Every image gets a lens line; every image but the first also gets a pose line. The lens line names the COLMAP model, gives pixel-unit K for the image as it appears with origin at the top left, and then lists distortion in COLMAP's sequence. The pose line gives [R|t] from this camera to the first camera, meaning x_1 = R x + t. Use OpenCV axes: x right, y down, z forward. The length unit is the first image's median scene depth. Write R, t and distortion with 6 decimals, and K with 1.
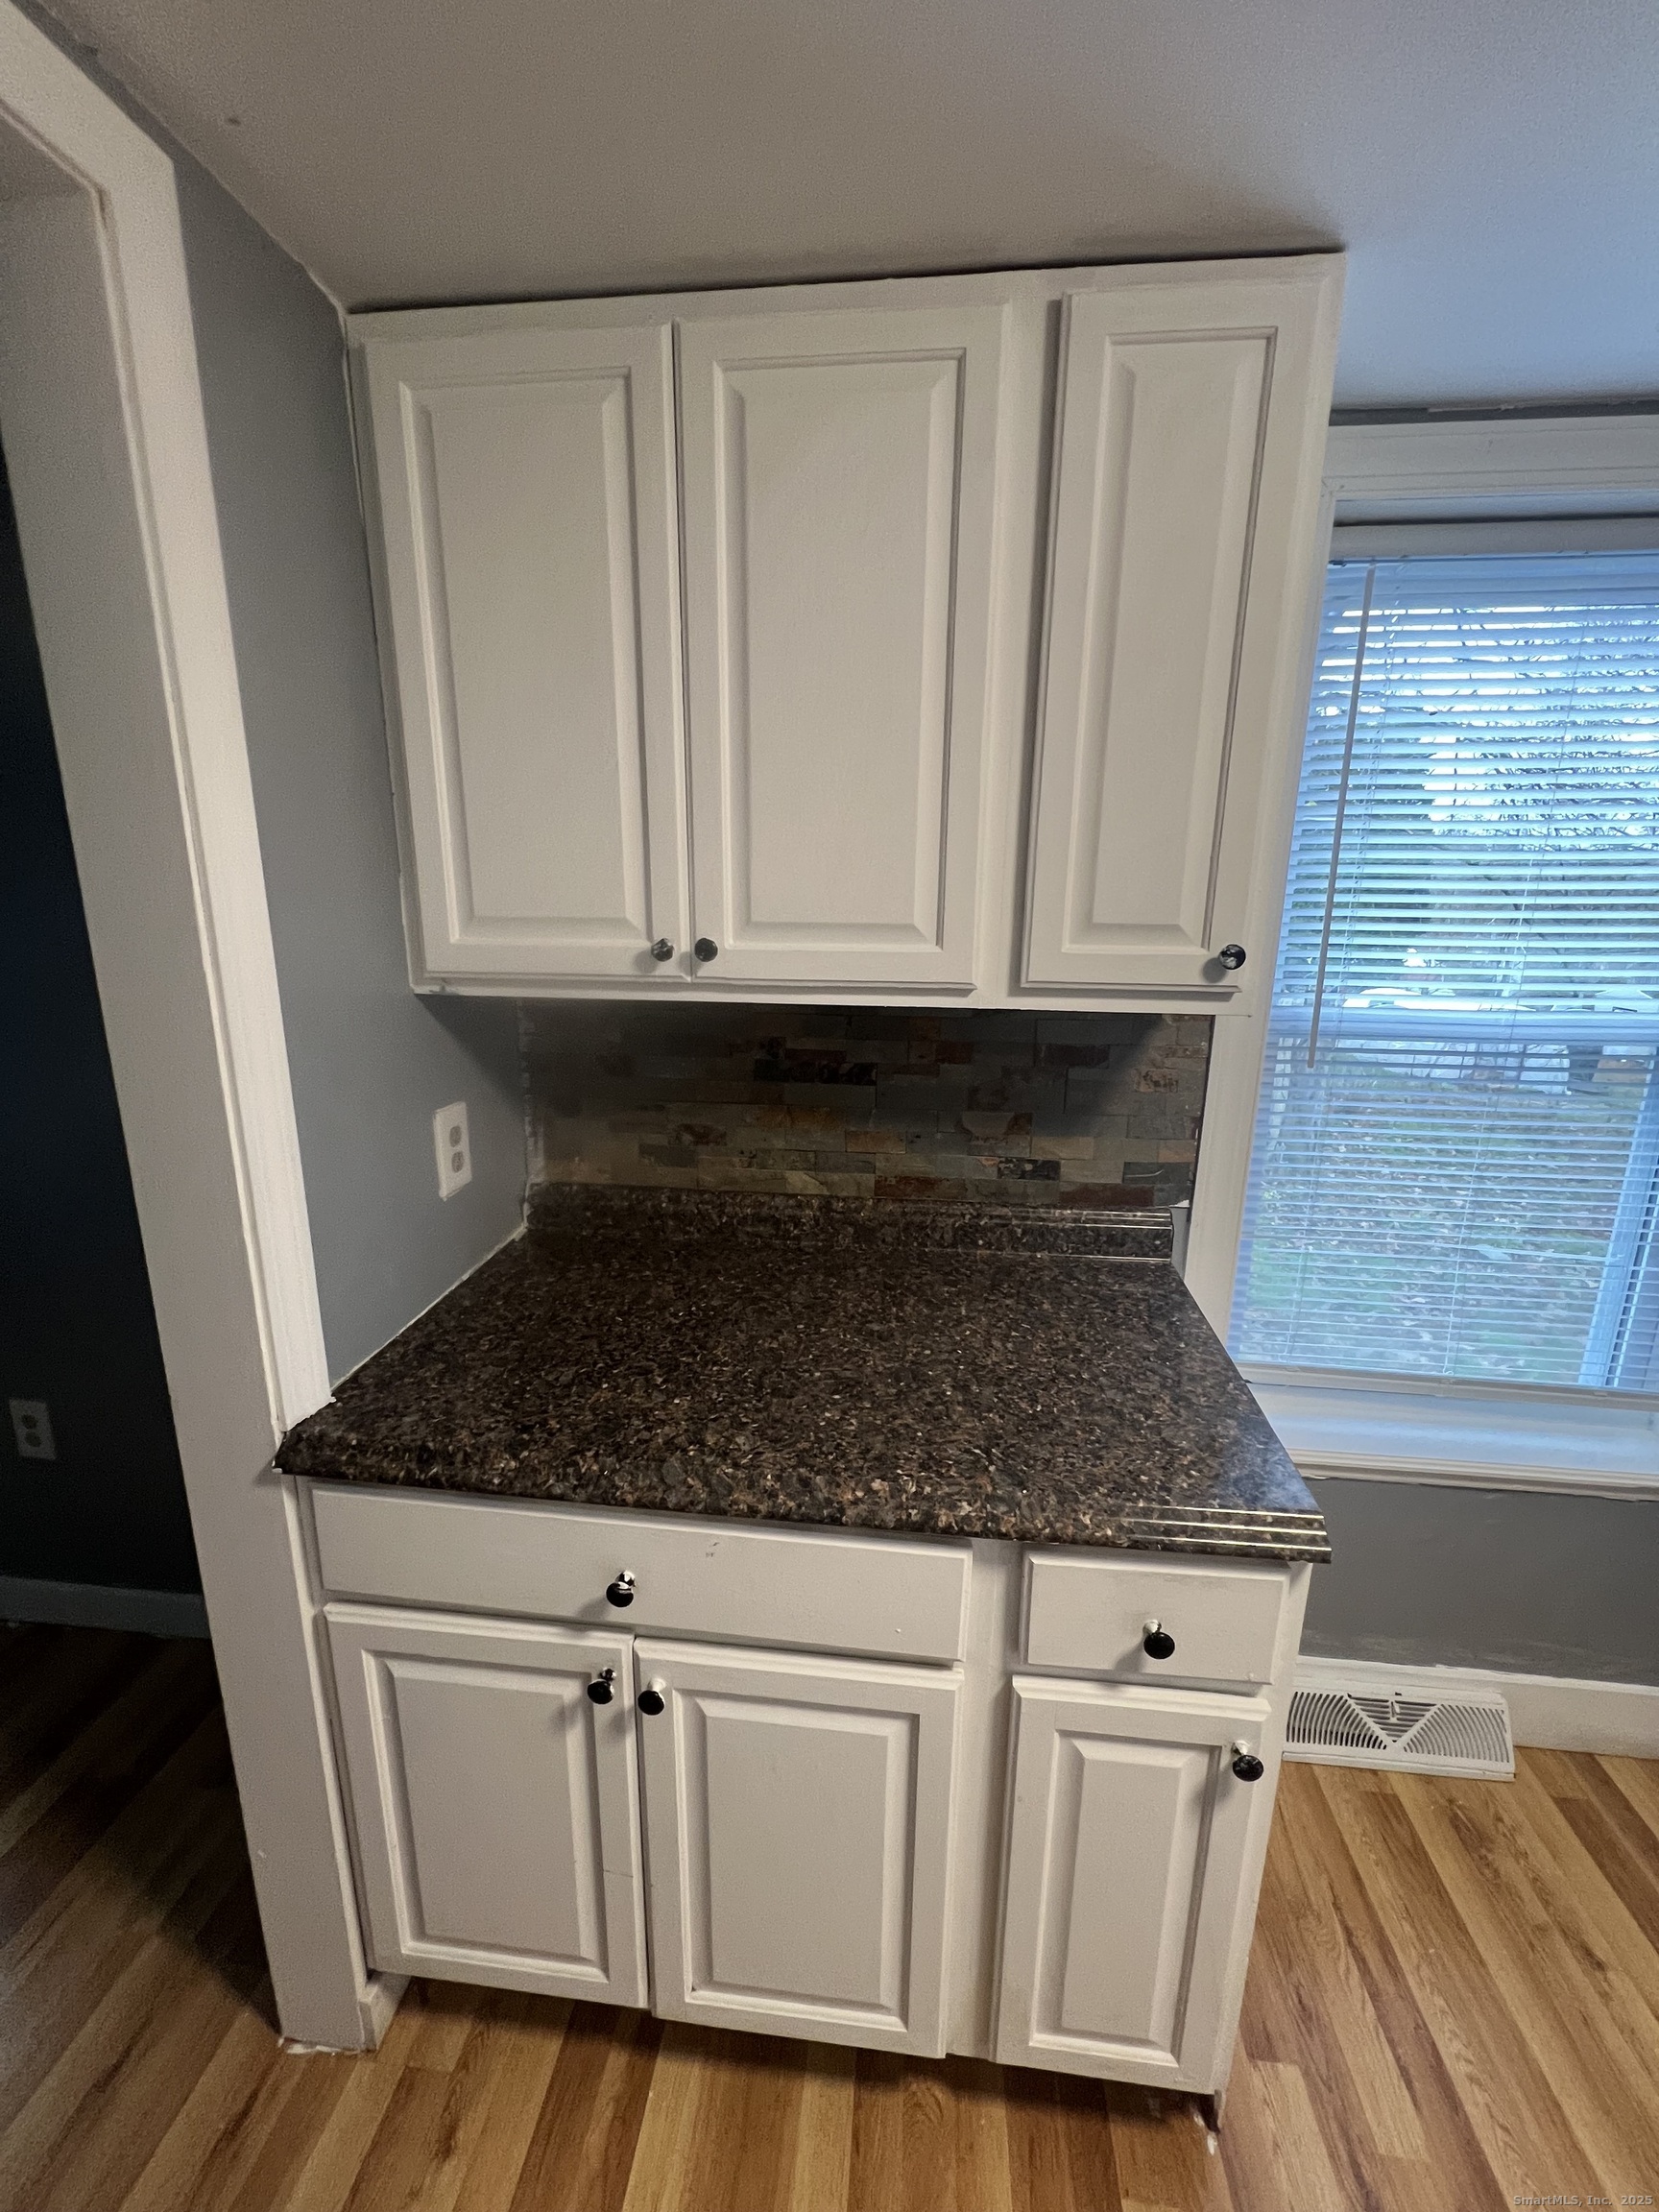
lens RADIAL K [[874.4, 0, 823.9], [0, 874.4, 1097.7], [0, 0, 1]] dist [-0.002167, -0.000012]
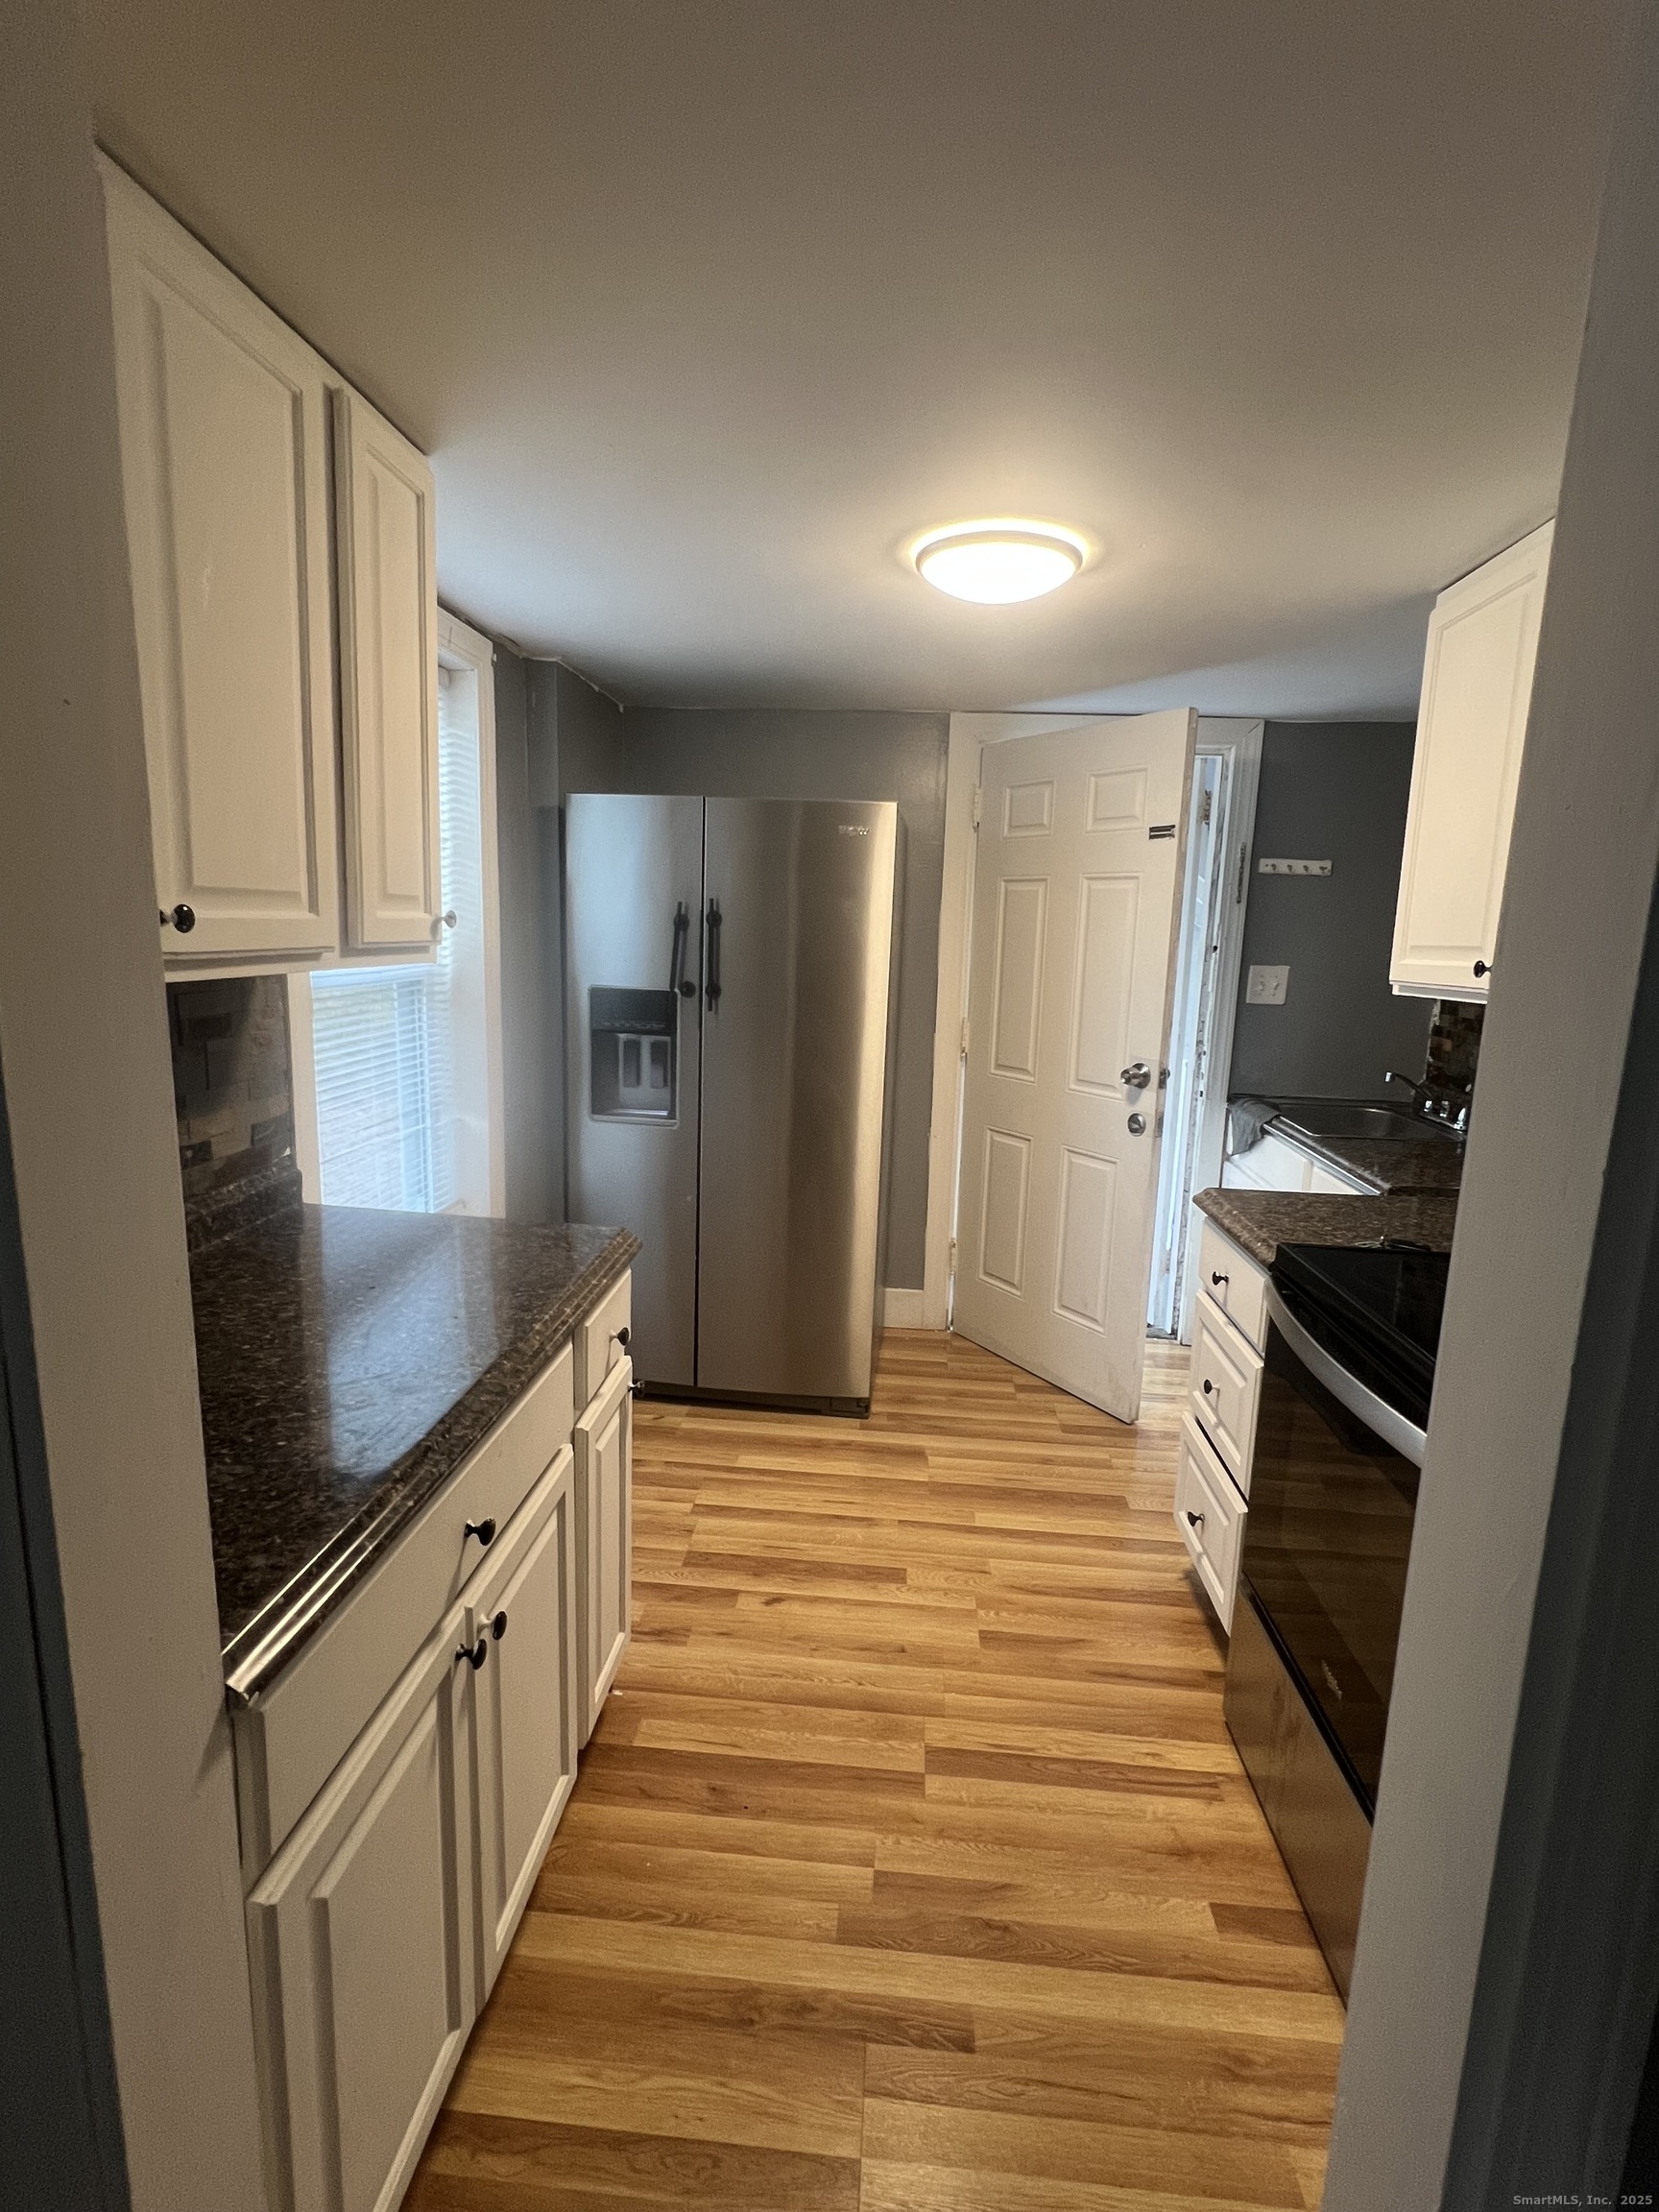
lens RADIAL K [[1034.5, 0, 827.8], [0, 1034.5, 1103.1], [0, 0, 1]] dist [0.002711, 0.000408]
pose [[-0.027461, -0.182092, 0.982898, -0.891185], [0.191671, 0.964065, 0.183958, -0.047458], [-0.981075, 0.193445, 0.008428, 0.321046]]
